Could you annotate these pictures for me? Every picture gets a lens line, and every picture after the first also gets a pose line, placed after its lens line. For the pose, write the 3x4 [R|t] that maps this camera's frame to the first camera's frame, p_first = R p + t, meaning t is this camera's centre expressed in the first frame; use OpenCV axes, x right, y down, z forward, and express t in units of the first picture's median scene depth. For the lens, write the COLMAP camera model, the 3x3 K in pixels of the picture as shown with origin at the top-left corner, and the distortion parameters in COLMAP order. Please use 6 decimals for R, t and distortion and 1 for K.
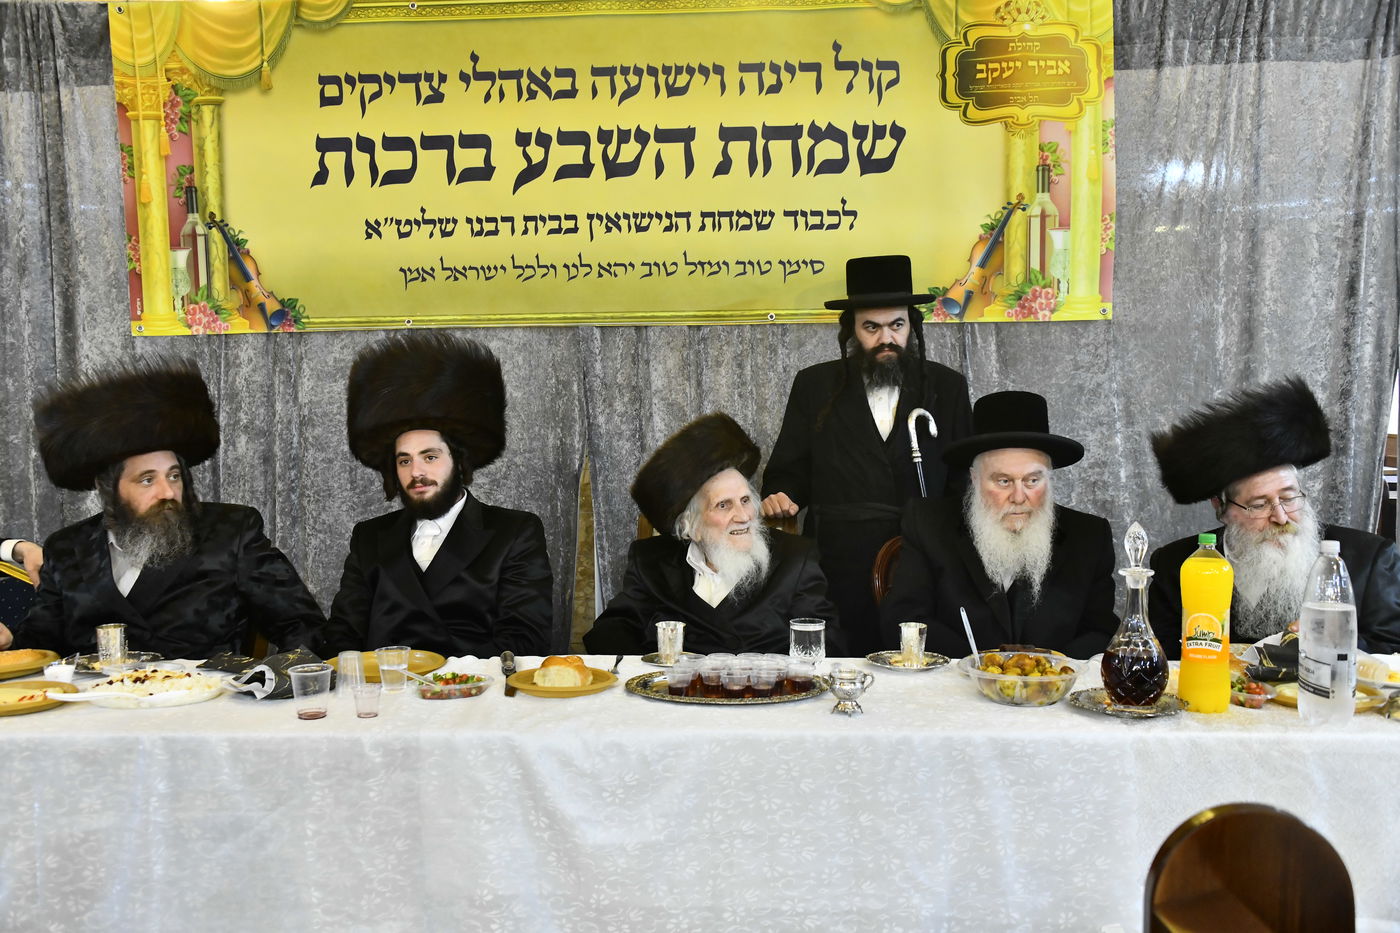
lens RADIAL K [[1293.7, 0, 704.5], [0, 1293.7, 503.8], [0, 0, 1]] dist [-0.041483, 0.000000]
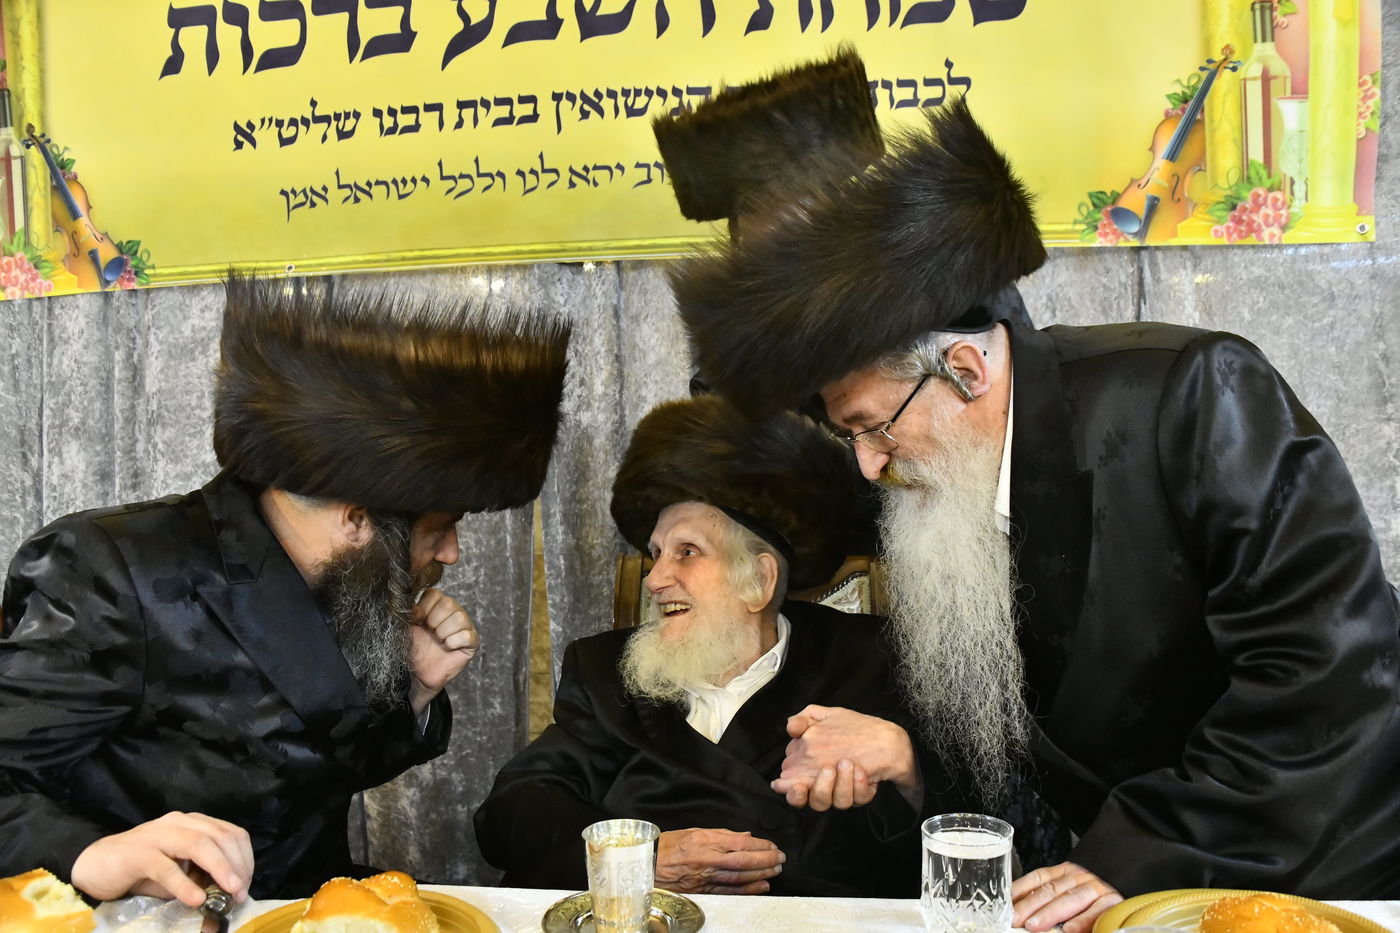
lens RADIAL K [[1165.8, 0, 710.4], [0, 1165.8, 472.0], [0, 0, 1]] dist [-0.113953, 0.034674]
pose [[0.998180, -0.009840, -0.059499, 0.021422], [0.006822, 0.998690, -0.050720, -0.004186], [0.059920, 0.050222, 0.996939, 0.435664]]
